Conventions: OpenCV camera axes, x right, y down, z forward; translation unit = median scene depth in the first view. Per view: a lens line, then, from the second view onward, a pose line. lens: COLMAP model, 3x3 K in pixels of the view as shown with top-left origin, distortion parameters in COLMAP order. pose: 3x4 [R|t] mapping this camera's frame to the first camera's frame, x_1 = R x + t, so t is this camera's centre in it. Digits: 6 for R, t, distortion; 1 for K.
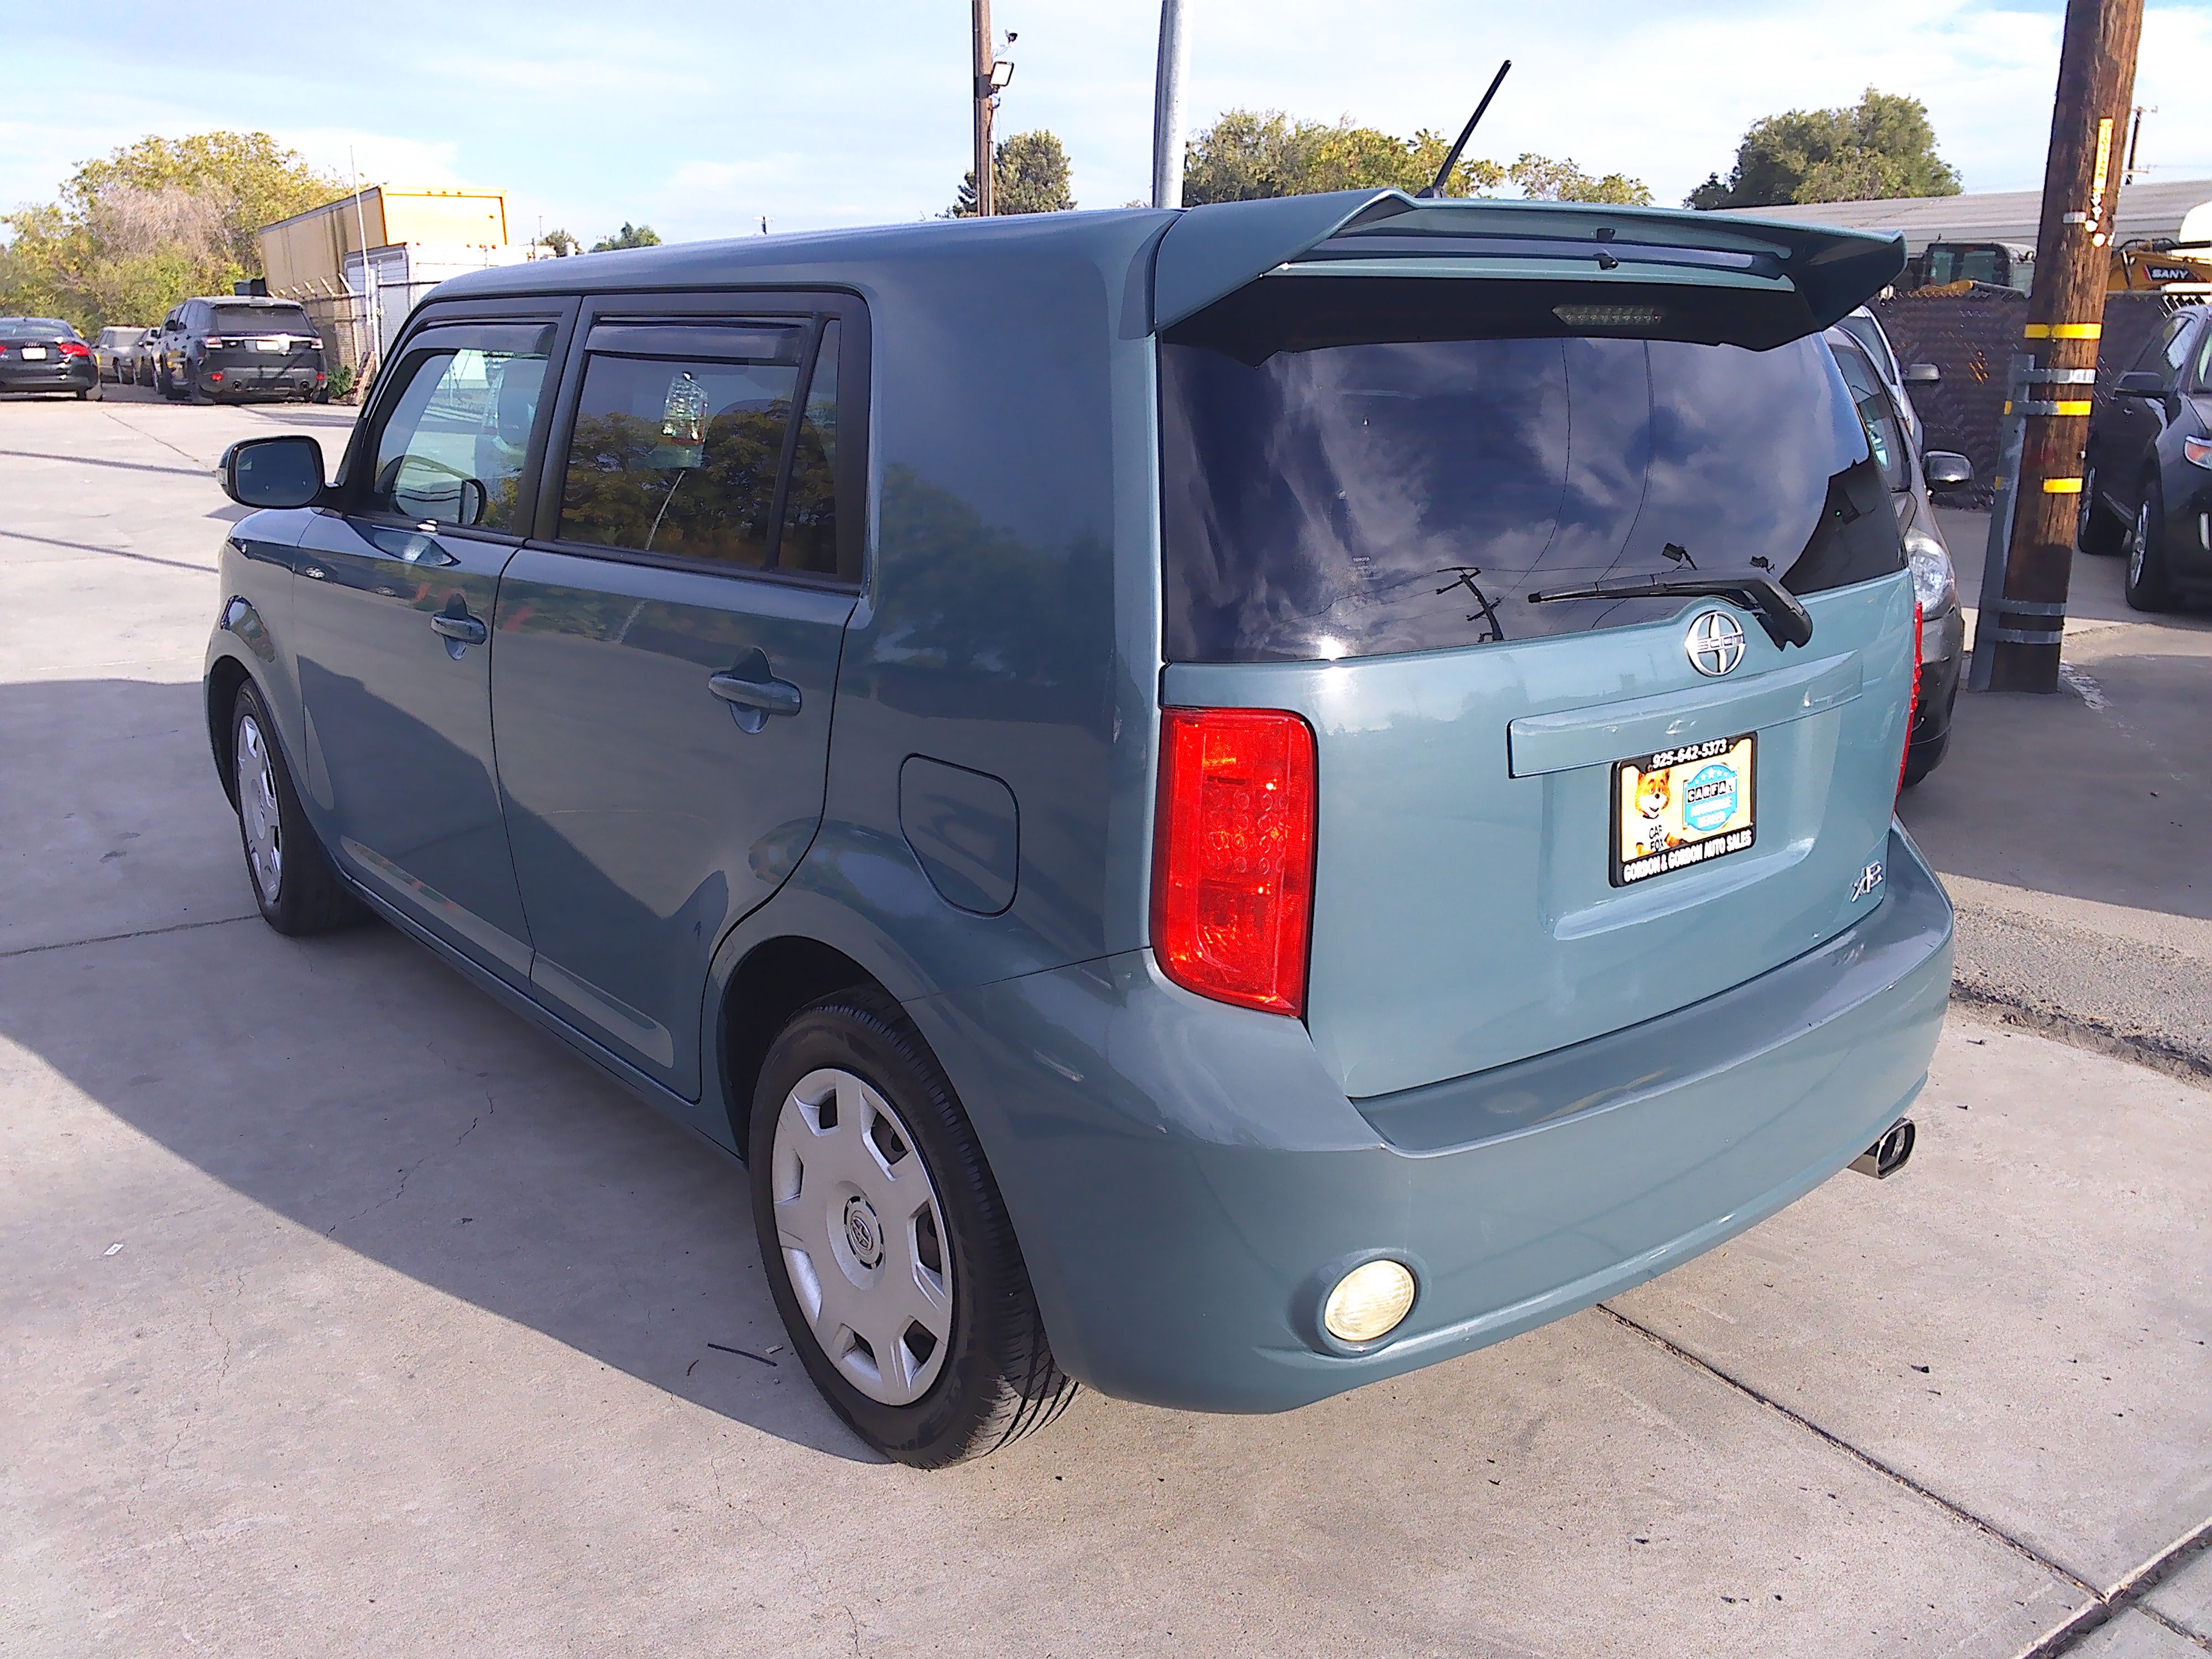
lens RADIAL K [[1832.5, 0, 1106.0], [0, 1832.5, 829.5], [0, 0, 1]] dist [0.094193, -0.168066]
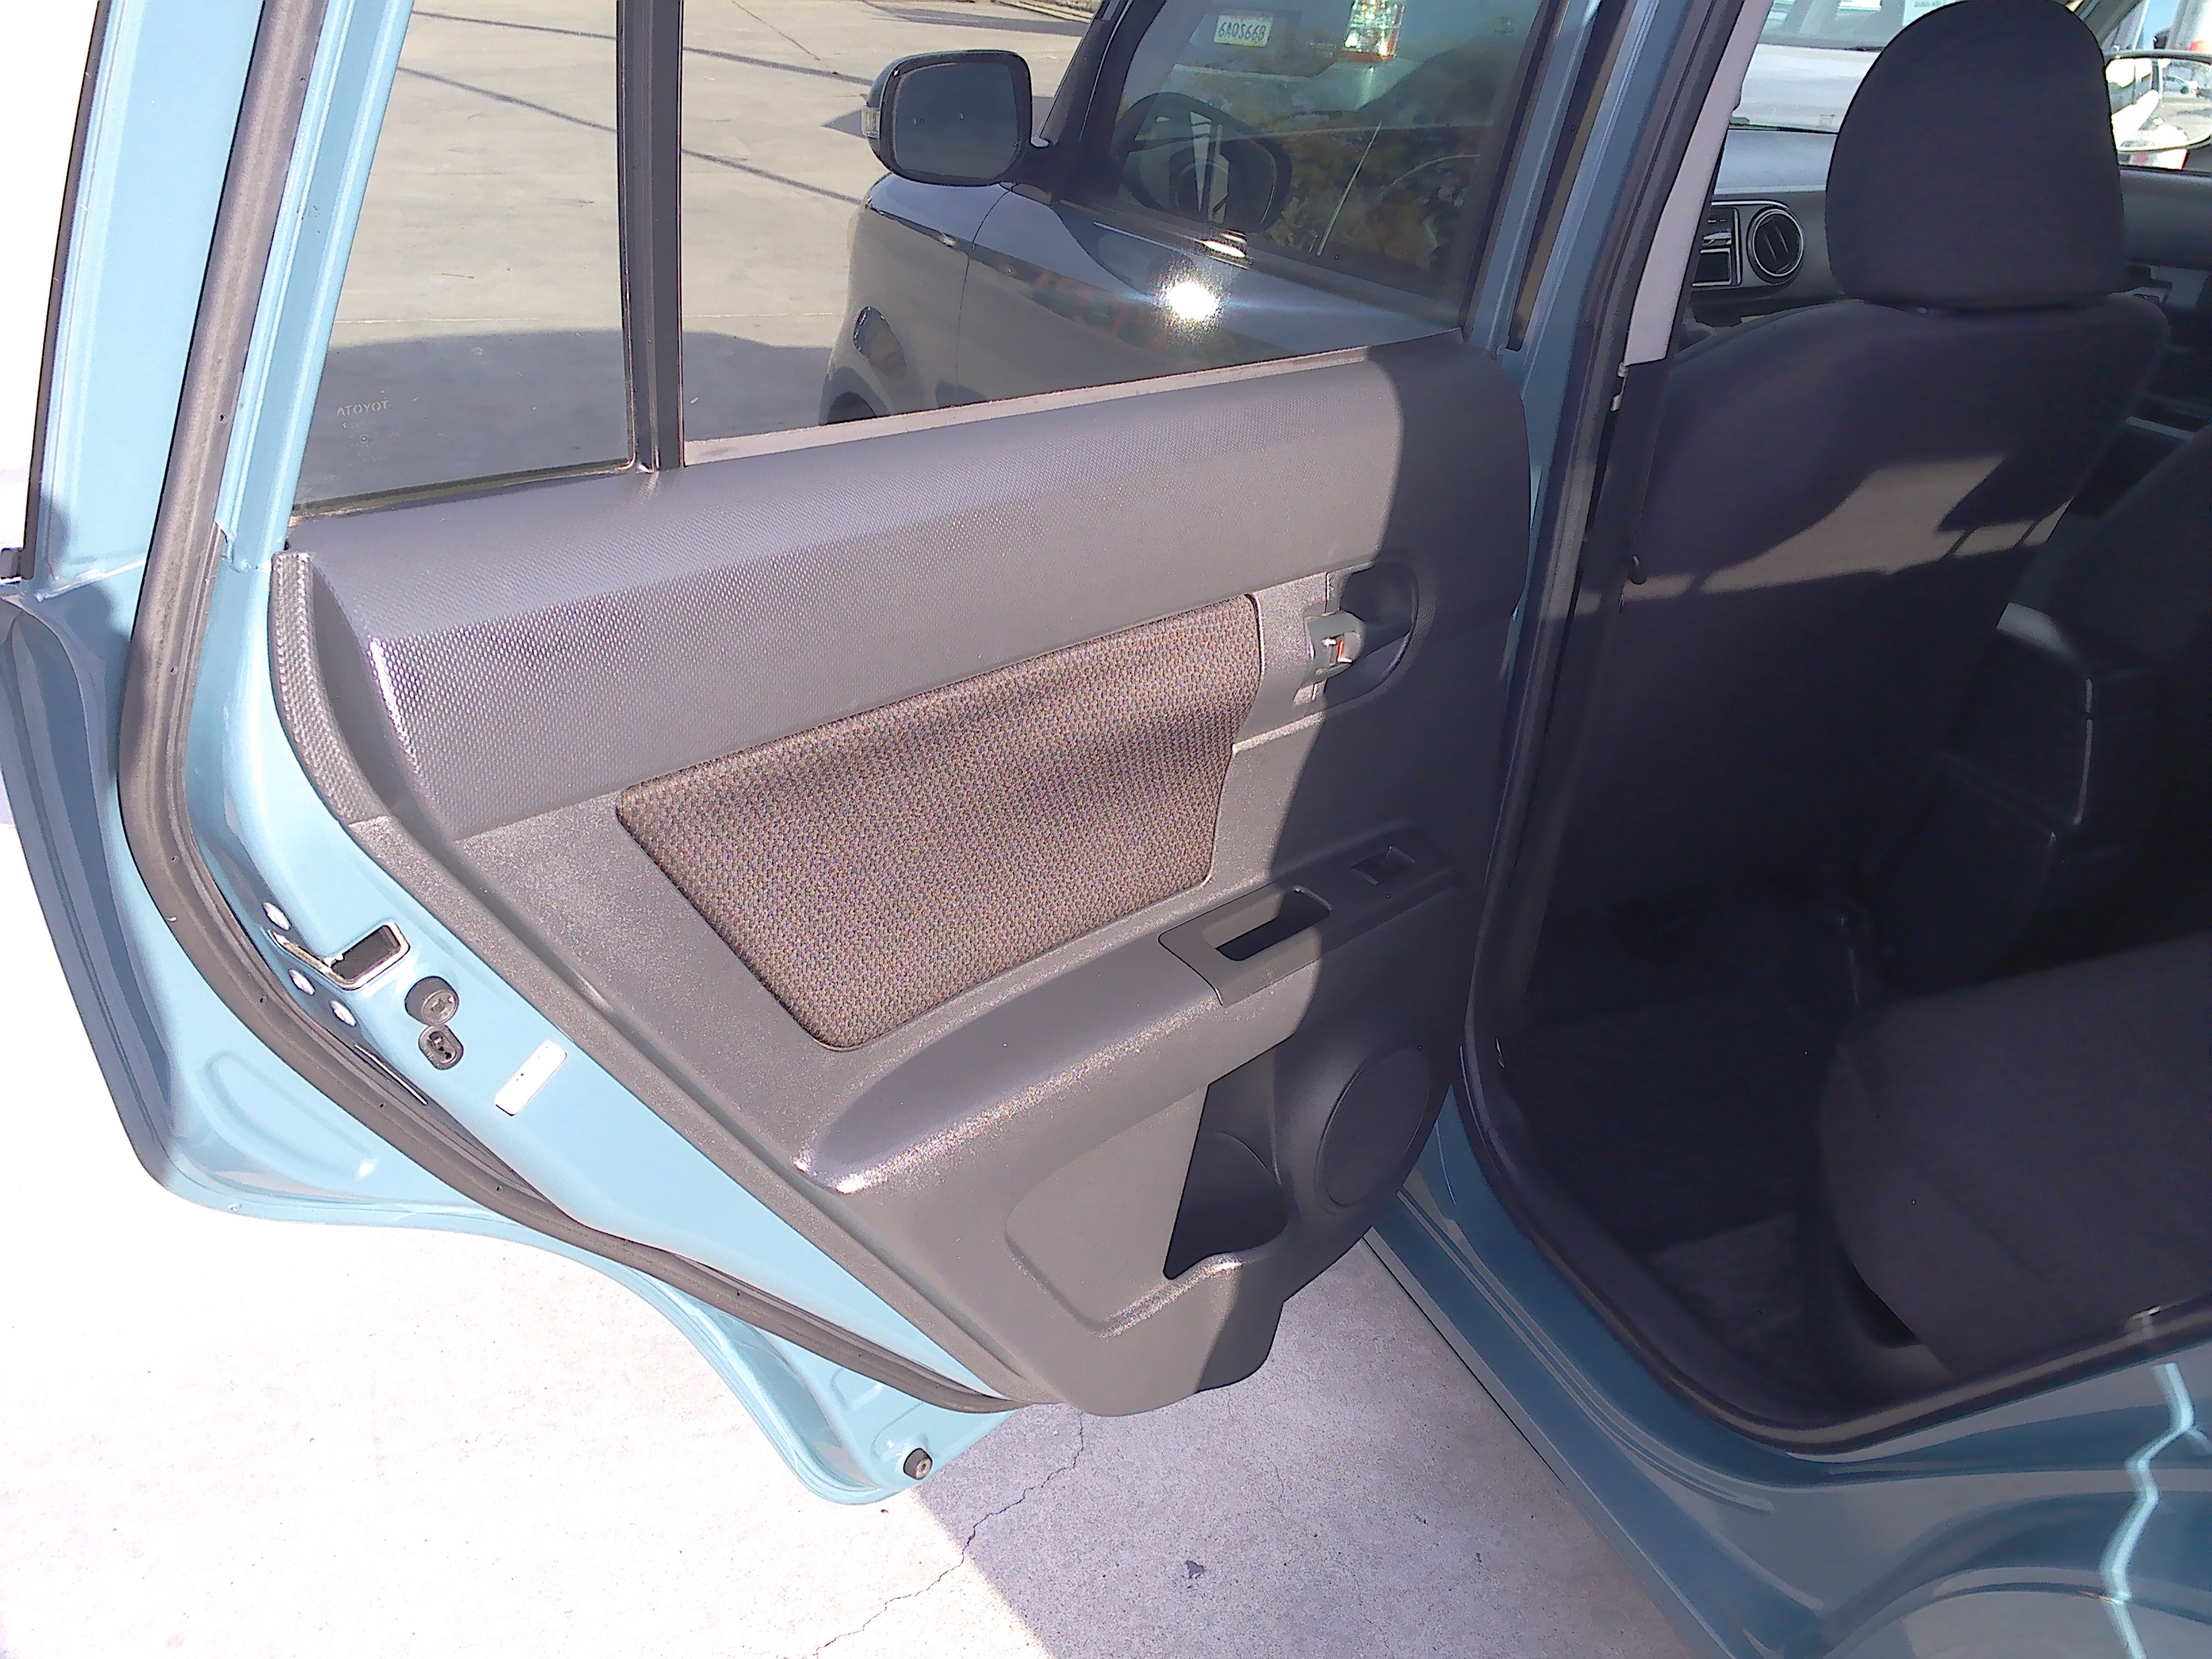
lens RADIAL K [[1832.5, 0, 1106.0], [0, 1832.5, 829.5], [0, 0, 1]] dist [0.094193, -0.168066]
pose [[0.953313, 0.143753, -0.265574, -0.211041], [-0.091258, 0.975450, 0.200421, -0.093411], [0.287866, -0.166828, 0.943028, 0.420154]]
